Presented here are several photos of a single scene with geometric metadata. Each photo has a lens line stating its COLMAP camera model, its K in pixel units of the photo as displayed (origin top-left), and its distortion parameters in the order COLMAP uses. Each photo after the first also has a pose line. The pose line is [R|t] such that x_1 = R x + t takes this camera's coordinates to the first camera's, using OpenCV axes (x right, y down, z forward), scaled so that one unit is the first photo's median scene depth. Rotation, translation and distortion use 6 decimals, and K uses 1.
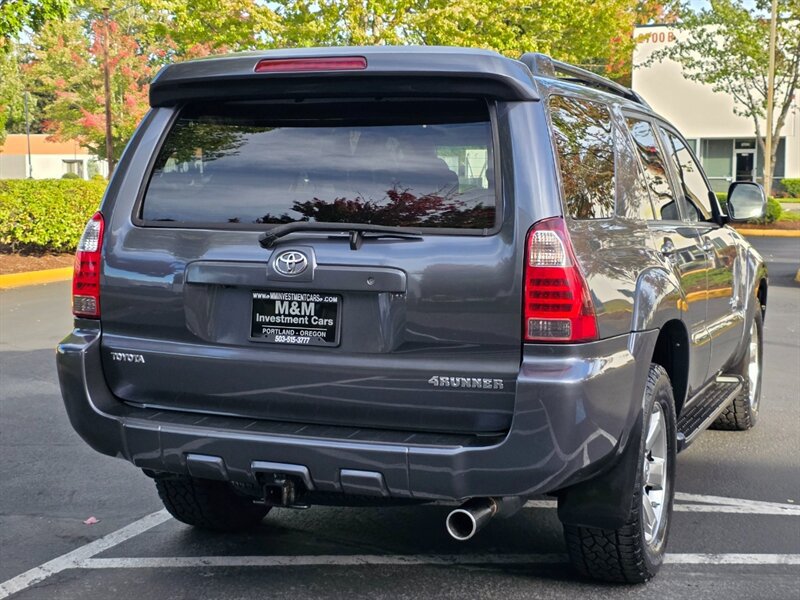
lens RADIAL K [[1245.3, 0, 400.0], [0, 1245.3, 300.0], [0, 0, 1]] dist [0.112866, -0.058707]
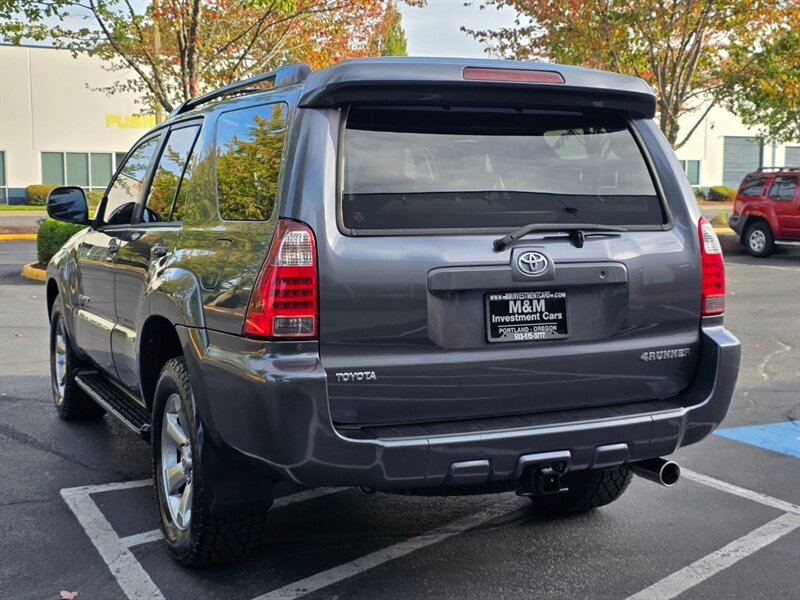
lens RADIAL K [[1106.0, 0, 400.0], [0, 1106.0, 300.0], [0, 0, 1]] dist [0.186548, -0.718576]
pose [[0.677557, -0.076897, 0.731439, -0.844909], [0.075552, 0.996535, 0.034781, -0.039577], [-0.731580, 0.031696, 0.681019, 0.437995]]
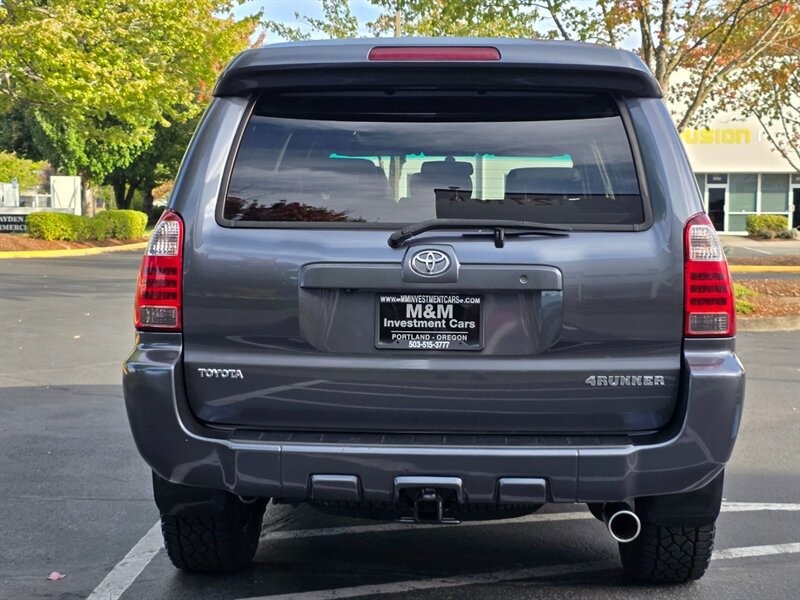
lens RADIAL K [[1313.2, 0, 400.0], [0, 1313.2, 300.0], [0, 0, 1]] dist [0.109325, -0.005112]
pose [[0.942230, -0.019465, 0.334399, -0.435756], [0.030149, 0.999186, -0.026787, 0.023945], [-0.333606, 0.035321, 0.942051, 0.075540]]
